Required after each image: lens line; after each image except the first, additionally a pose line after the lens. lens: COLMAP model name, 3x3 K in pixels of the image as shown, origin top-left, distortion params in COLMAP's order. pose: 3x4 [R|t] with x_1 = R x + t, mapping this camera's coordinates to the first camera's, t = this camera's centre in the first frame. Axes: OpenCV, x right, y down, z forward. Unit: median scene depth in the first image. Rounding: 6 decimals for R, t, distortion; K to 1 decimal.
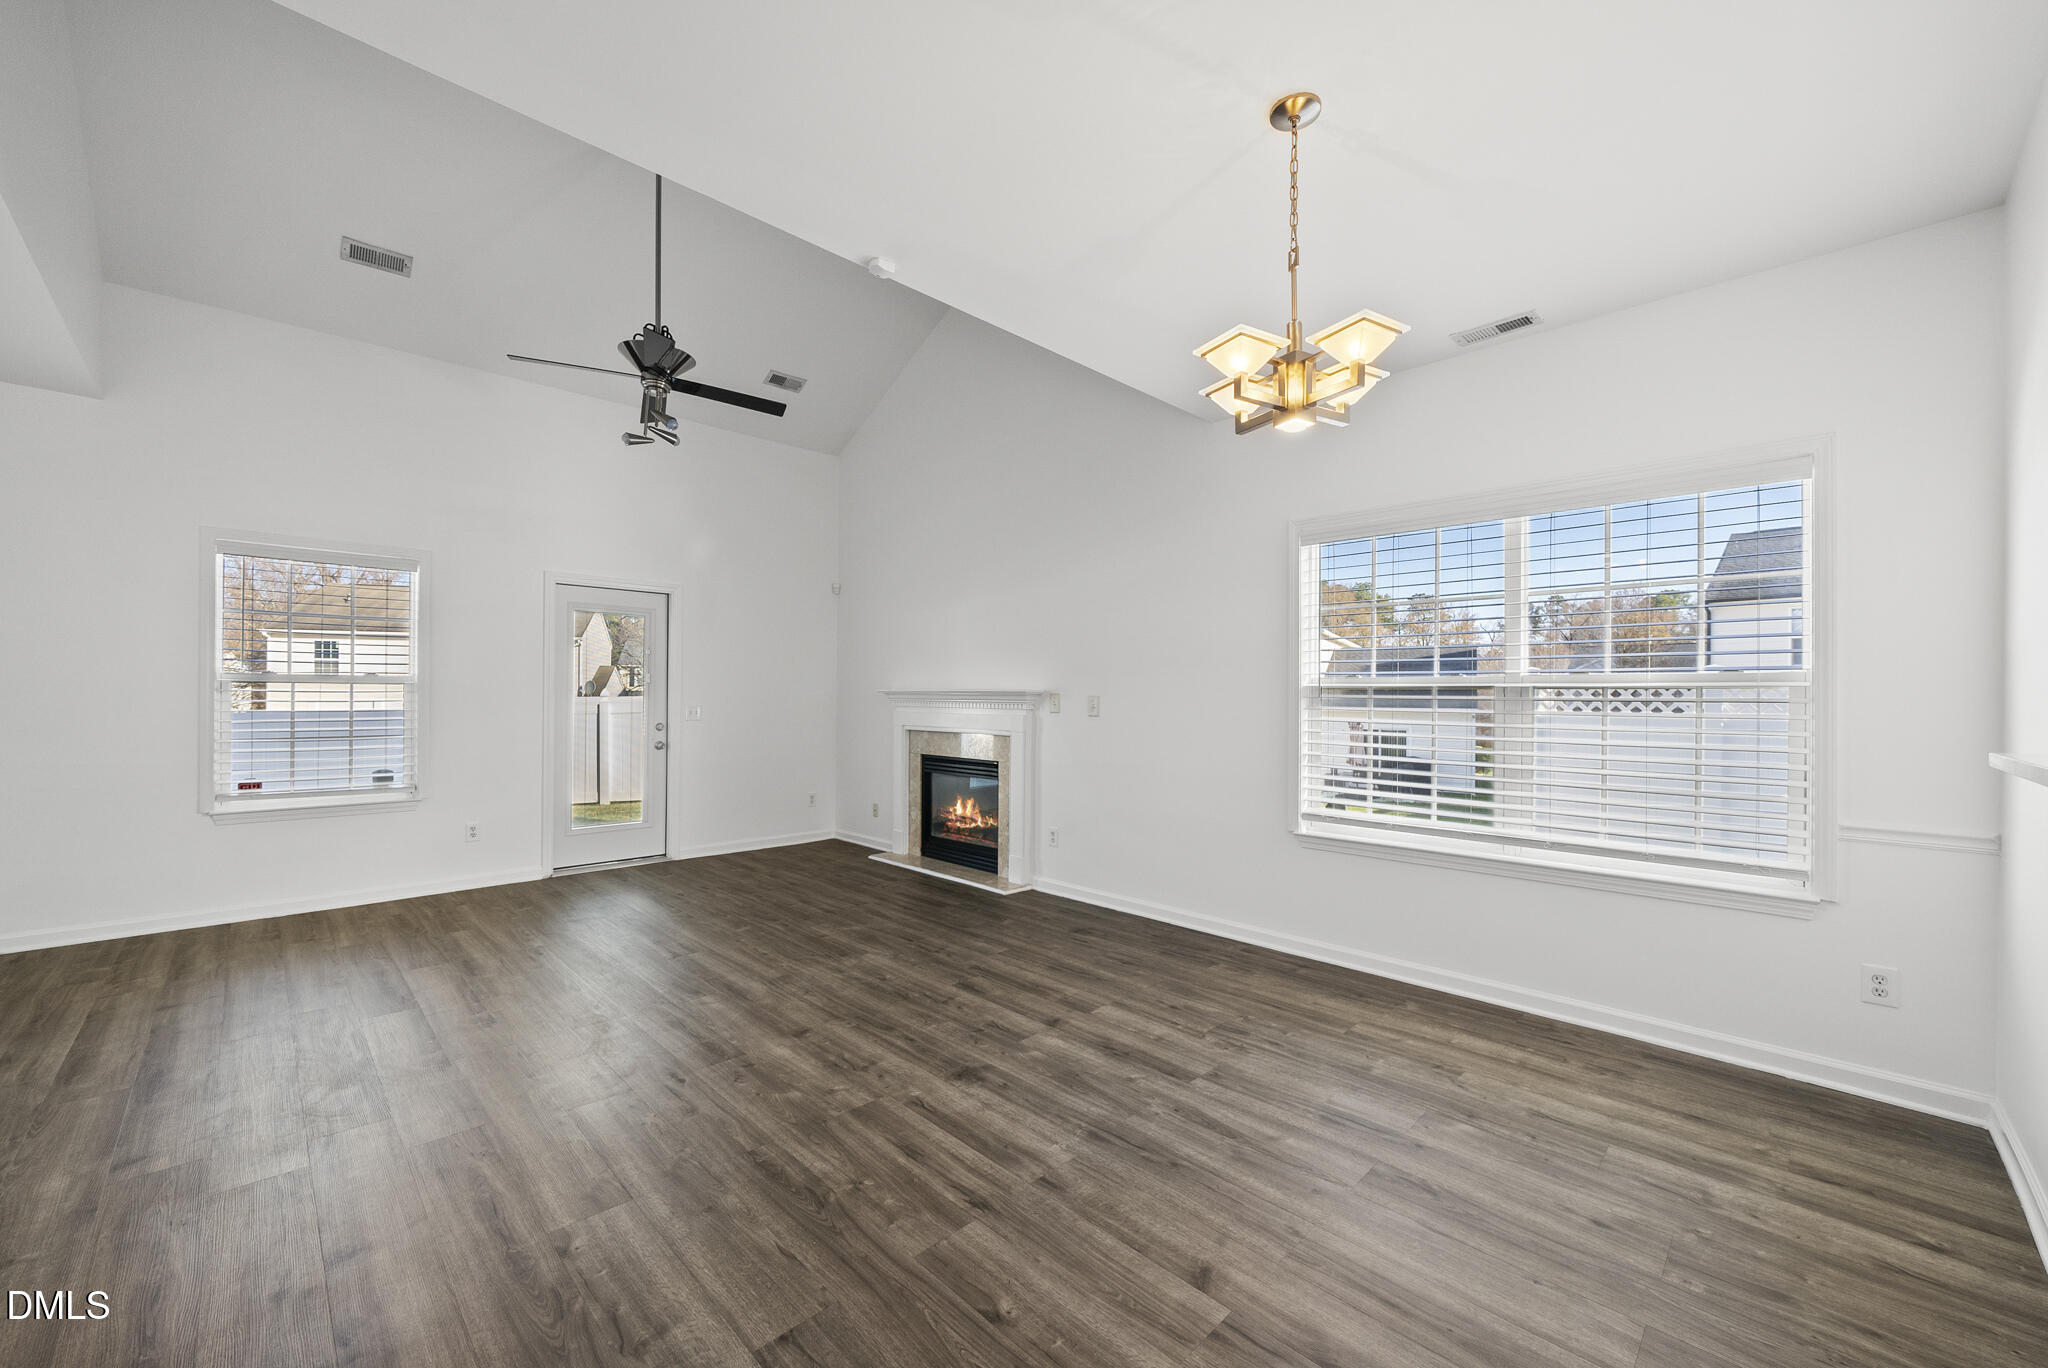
lens RADIAL K [[804.7, 0, 1019.4], [0, 804.7, 693.7], [0, 0, 1]] dist [-0.006164, 0.000051]
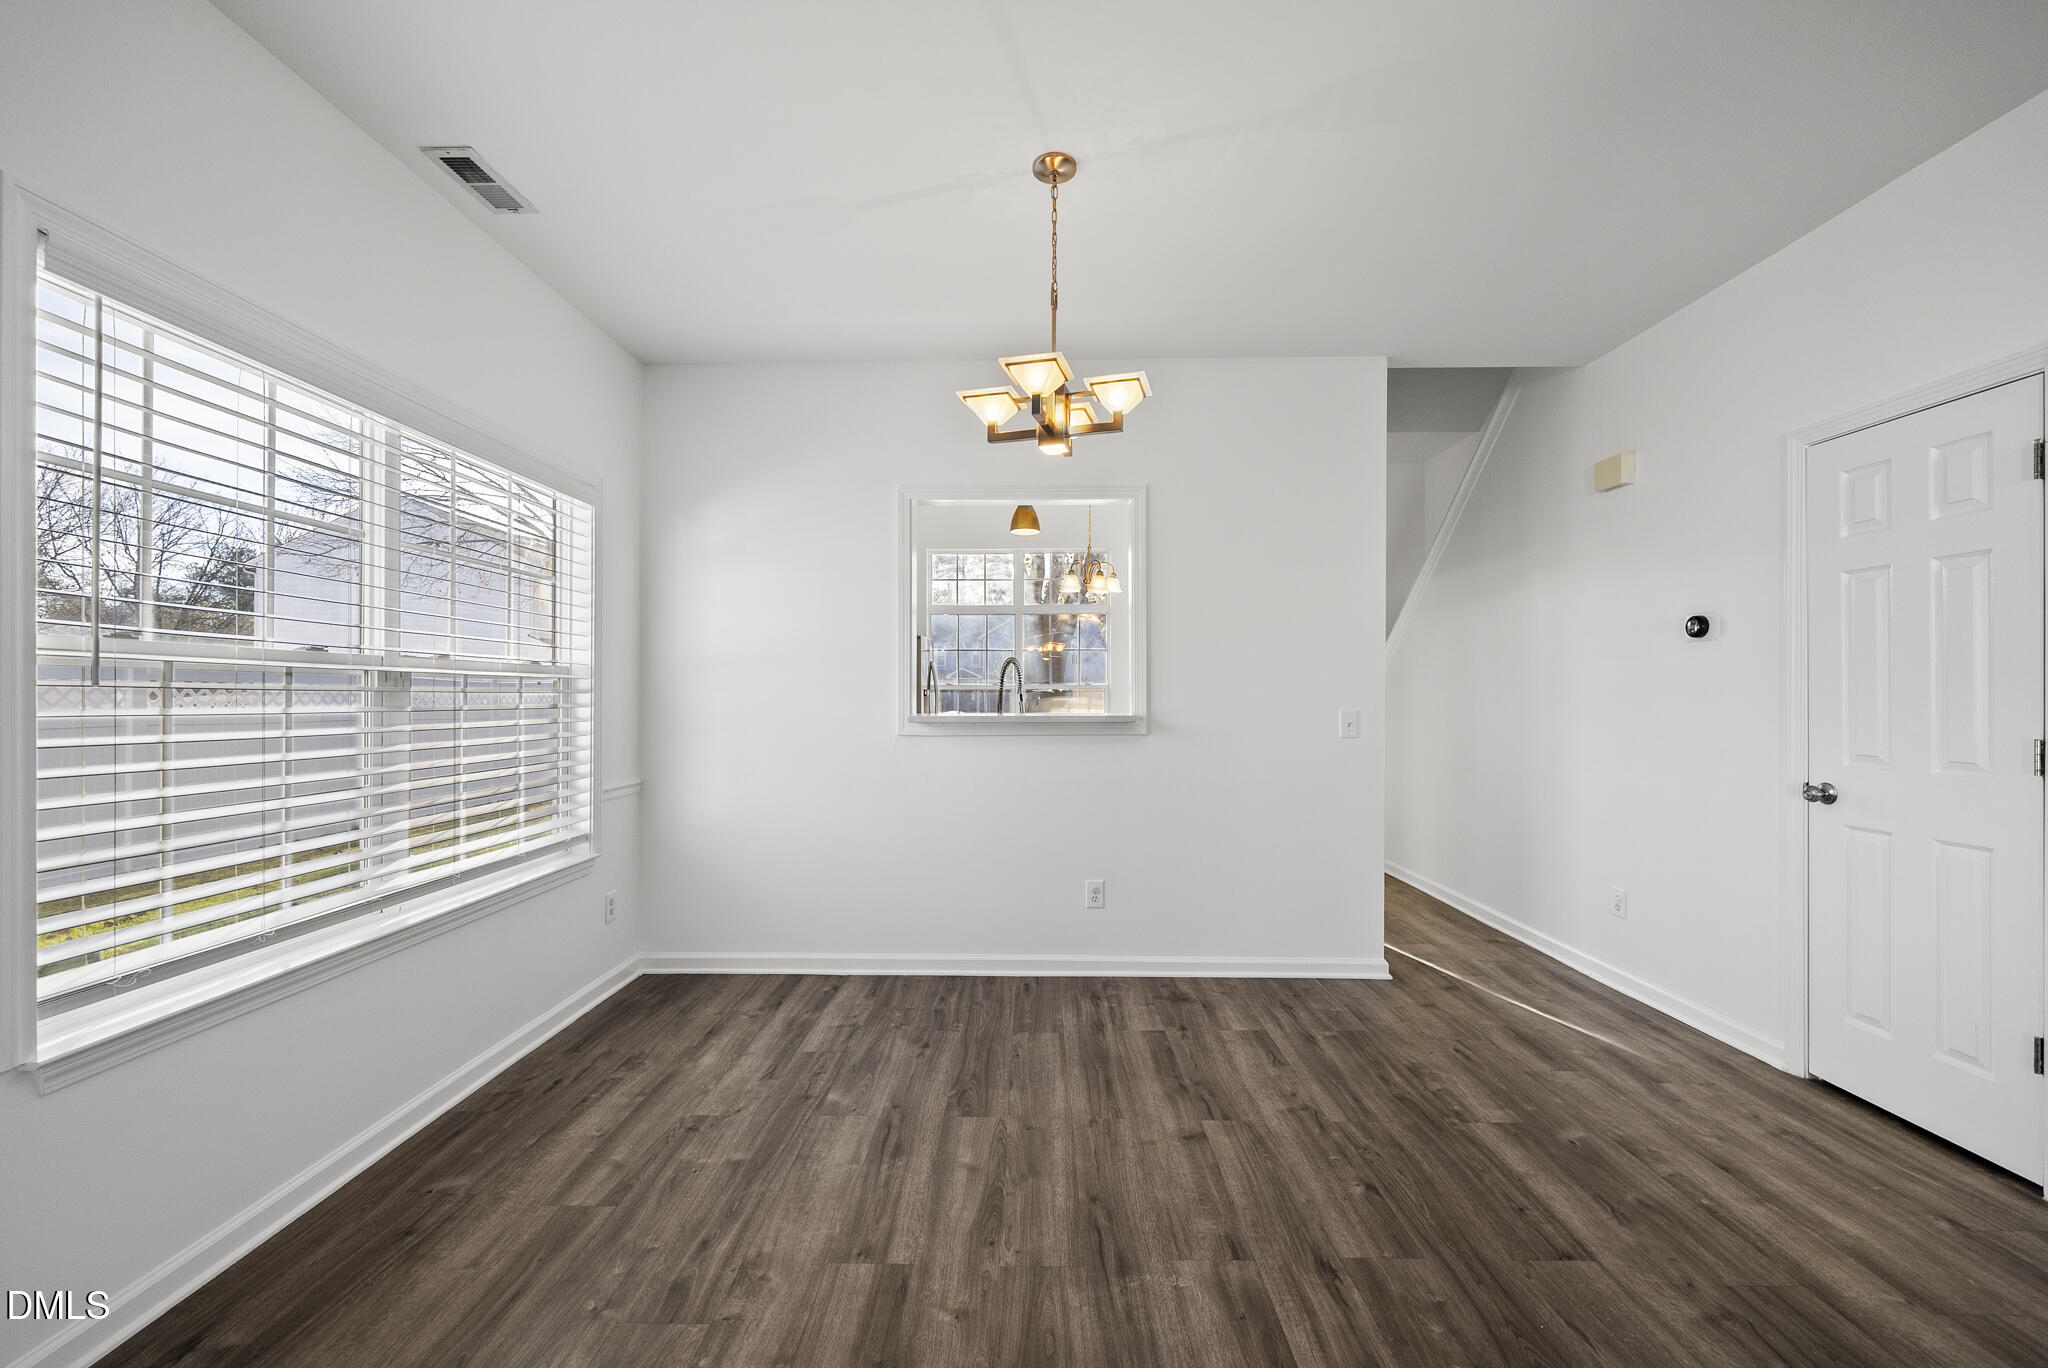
lens RADIAL K [[804.7, 0, 1011.8], [0, 804.7, 689.1], [0, 0, 1]] dist [-0.006164, 0.000051]
pose [[-0.701847, -0.003522, 0.712319, -0.389755], [-0.009389, 0.999947, -0.004308, 0.003939], [-0.712266, -0.009711, -0.701843, 1.689497]]
